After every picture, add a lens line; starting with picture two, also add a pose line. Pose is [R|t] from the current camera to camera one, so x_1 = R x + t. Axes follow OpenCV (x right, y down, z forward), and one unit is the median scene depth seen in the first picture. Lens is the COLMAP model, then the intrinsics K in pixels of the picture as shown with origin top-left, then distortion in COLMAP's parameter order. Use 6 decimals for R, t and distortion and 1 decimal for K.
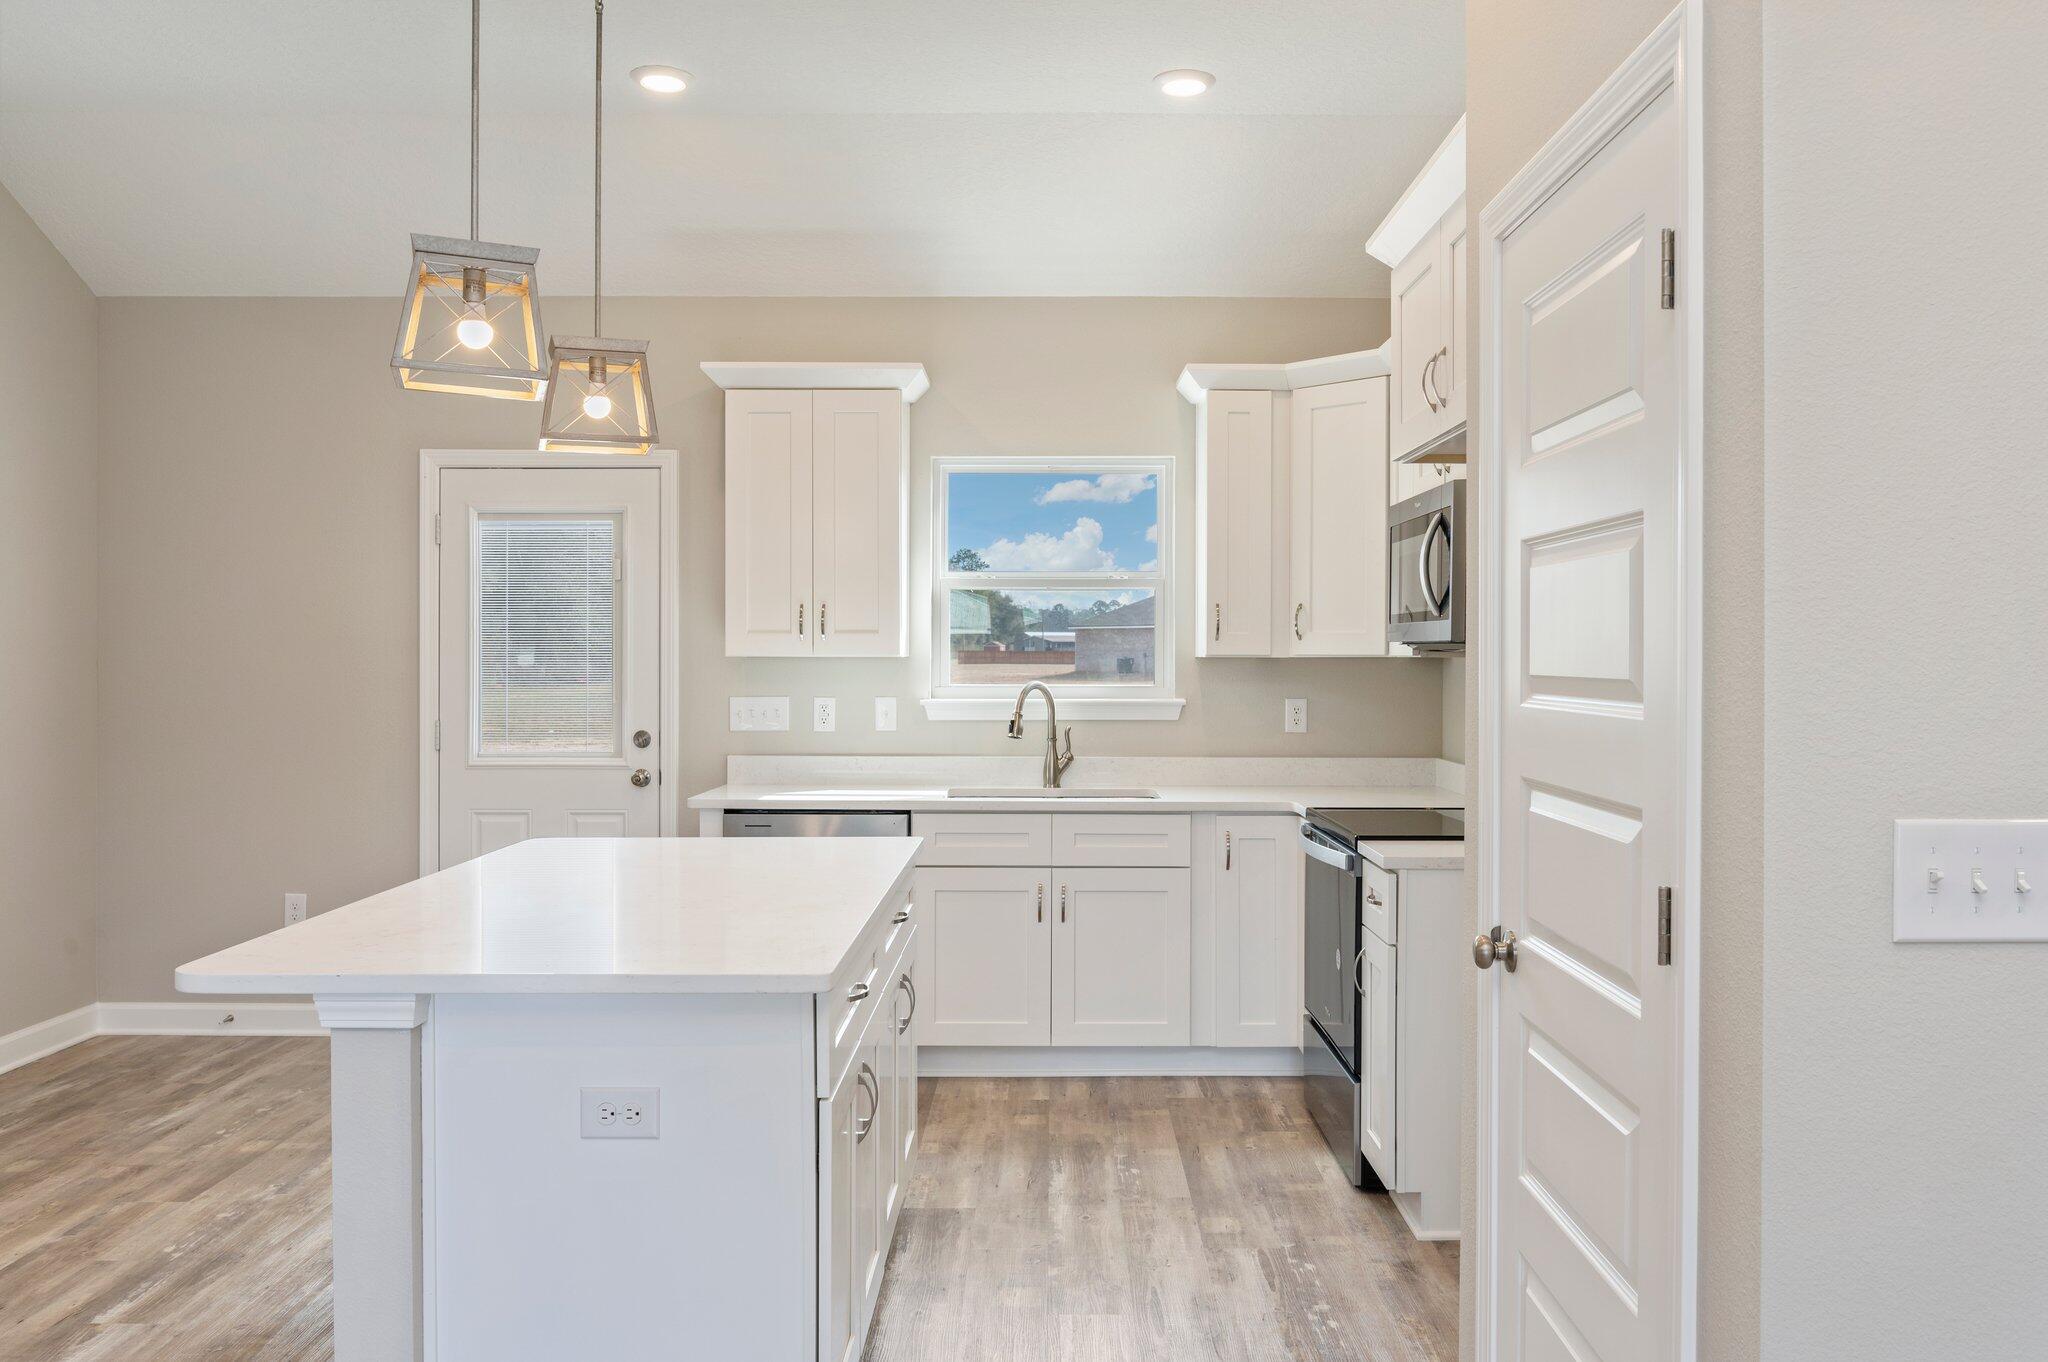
lens RADIAL K [[1569.1, 0, 1057.5], [0, 1569.1, 660.5], [0, 0, 1]] dist [-0.009848, -0.004567]
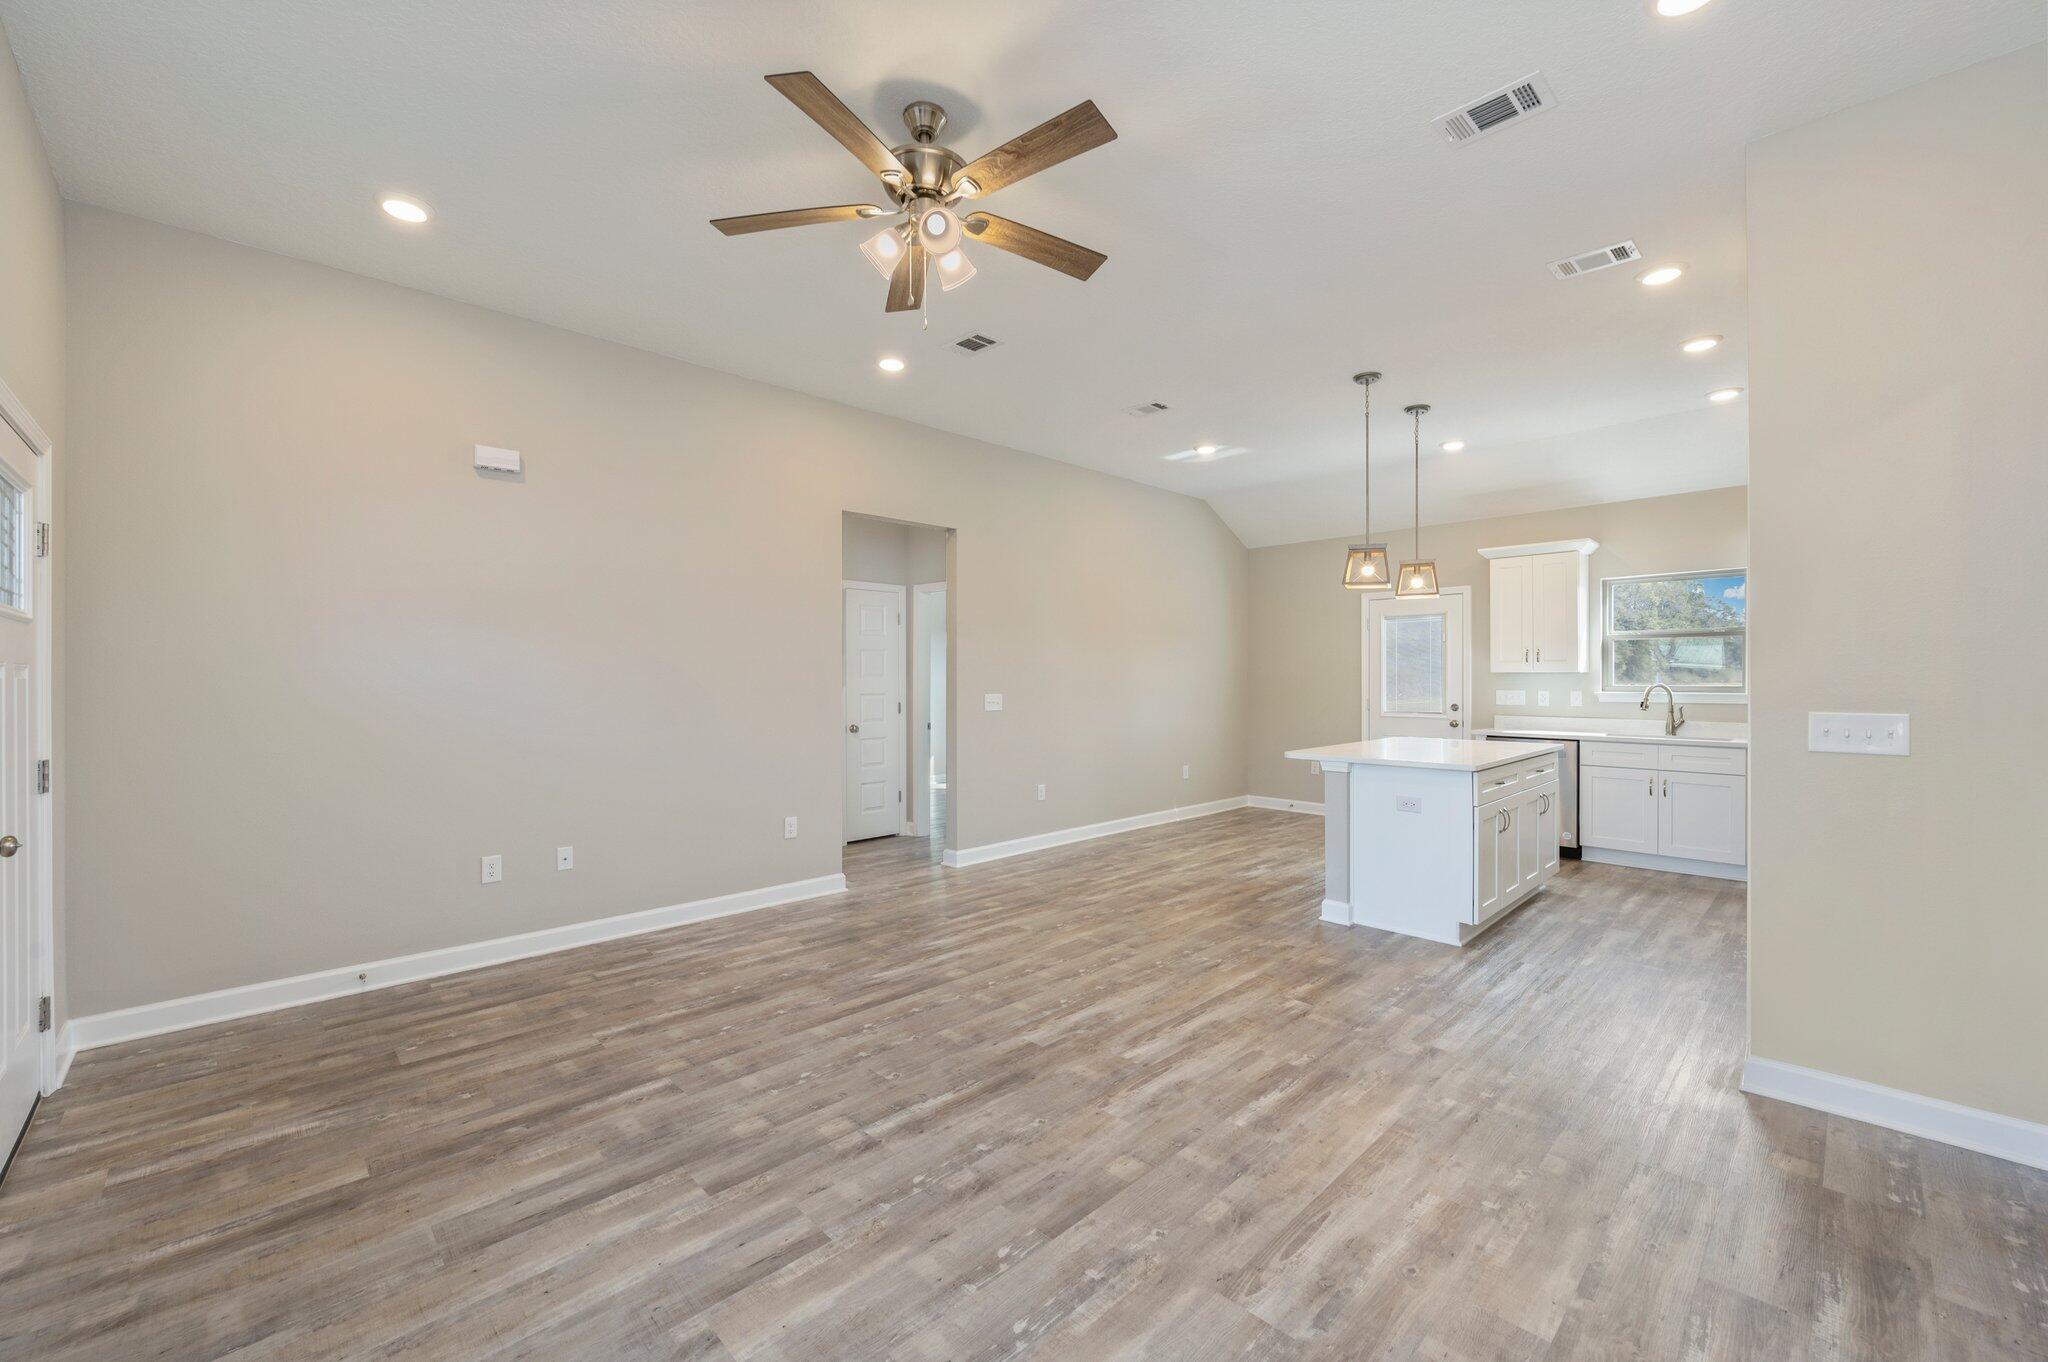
lens RADIAL K [[816.7, 0, 1002.2], [0, 816.7, 671.3], [0, 0, 1]] dist [-0.007133, -0.000032]
pose [[0.683692, -0.006685, -0.729740, 0.181090], [-0.002834, 0.999926, -0.011816, 0.012753], [0.729765, 0.010147, 0.683623, -0.376087]]
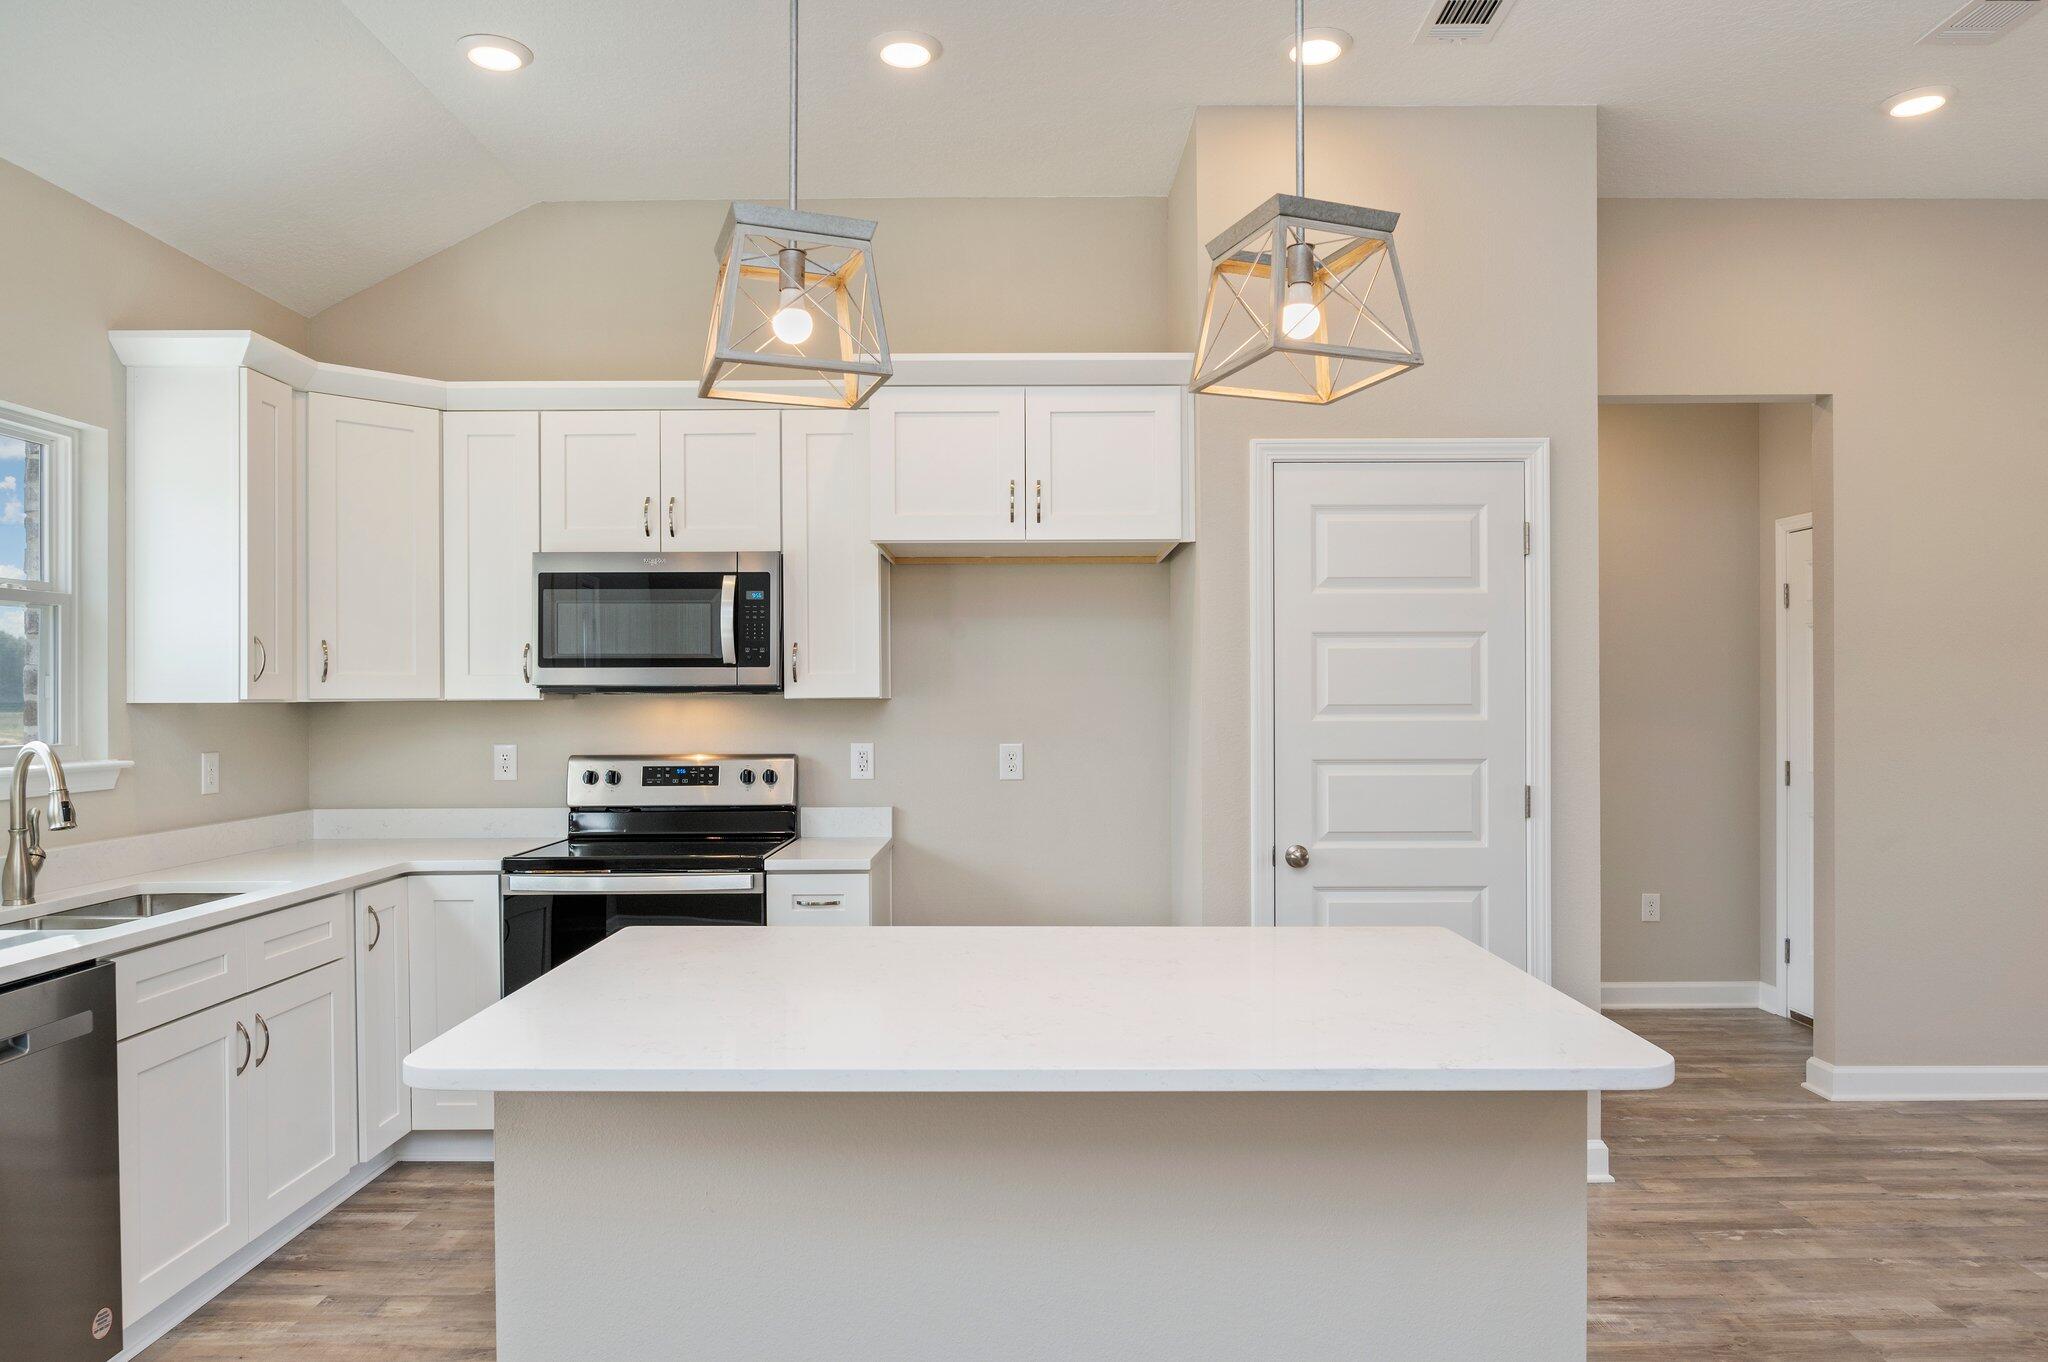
lens RADIAL K [[1322.7, 0, 1024.3], [0, 1322.7, 697.9], [0, 0, 1]] dist [-0.016501, -0.000954]
pose [[-0.006188, -0.002509, 0.999978, -0.571075], [0.009447, 0.999952, 0.002567, -0.002254], [-0.999936, 0.009463, -0.006164, 0.607426]]
